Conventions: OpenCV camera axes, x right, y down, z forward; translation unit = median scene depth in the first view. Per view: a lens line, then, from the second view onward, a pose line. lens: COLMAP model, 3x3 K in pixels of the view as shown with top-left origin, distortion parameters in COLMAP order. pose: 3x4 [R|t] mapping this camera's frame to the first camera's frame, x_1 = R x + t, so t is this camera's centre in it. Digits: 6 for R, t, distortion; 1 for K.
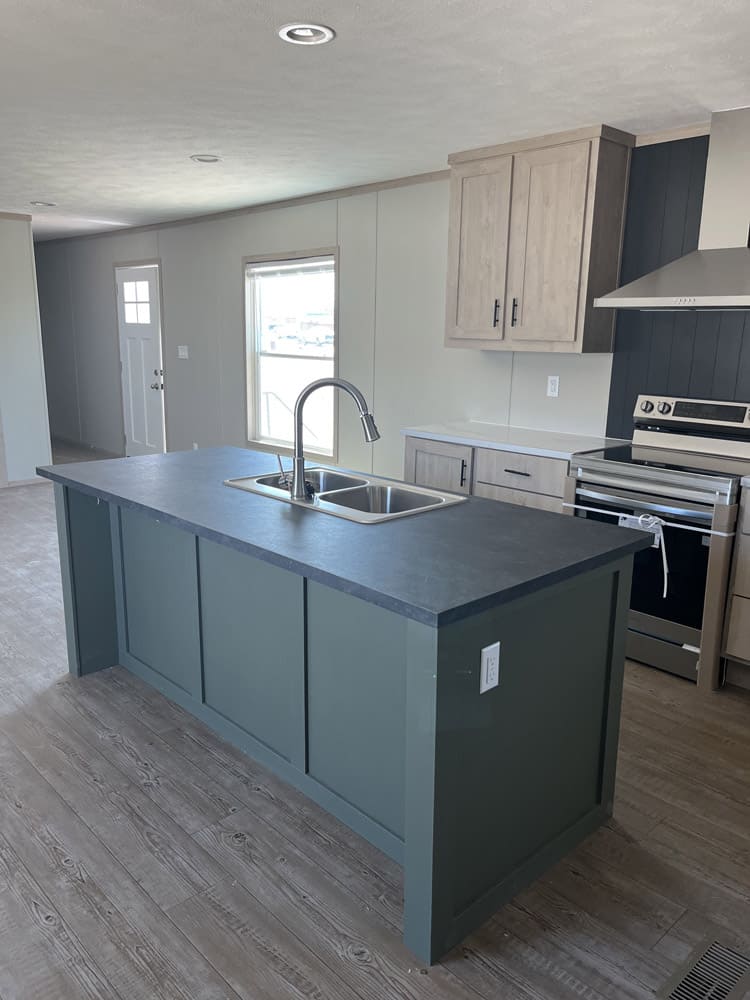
lens RADIAL K [[757.2, 0, 380.3], [0, 757.2, 500.8], [0, 0, 1]] dist [0.050192, -0.074717]
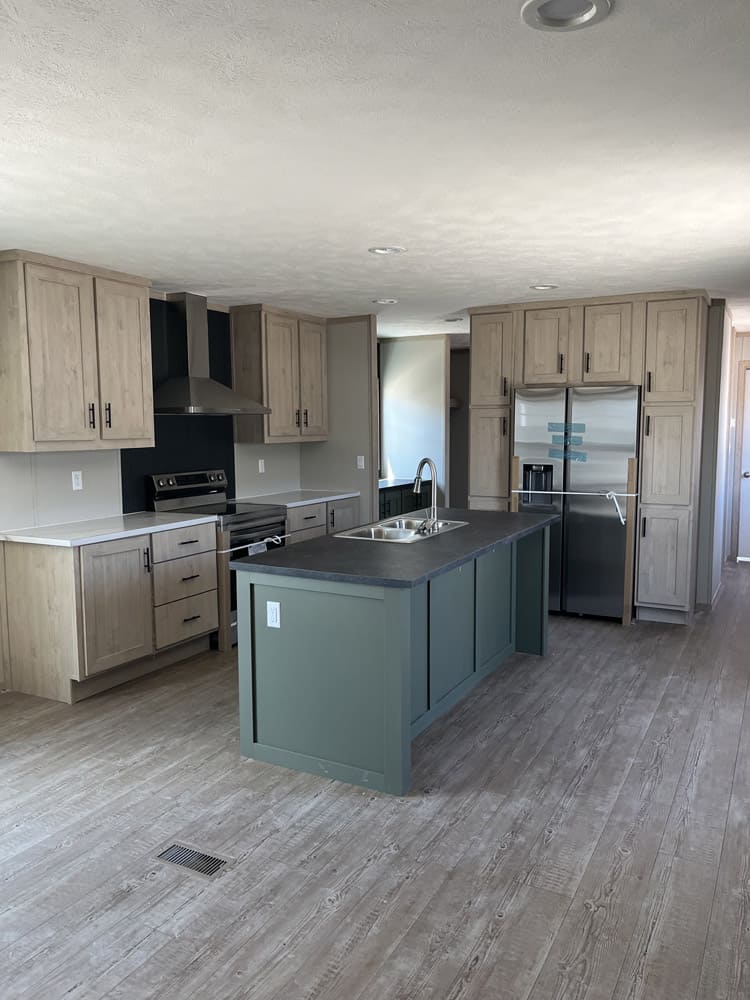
lens RADIAL K [[757.2, 0, 380.3], [0, 757.2, 500.8], [0, 0, 1]] dist [0.050192, -0.074717]
pose [[-0.317002, -0.111565, 0.941840, -1.072042], [0.211134, 0.959837, 0.184760, -0.263079], [-0.924625, 0.257424, -0.280715, 1.030368]]
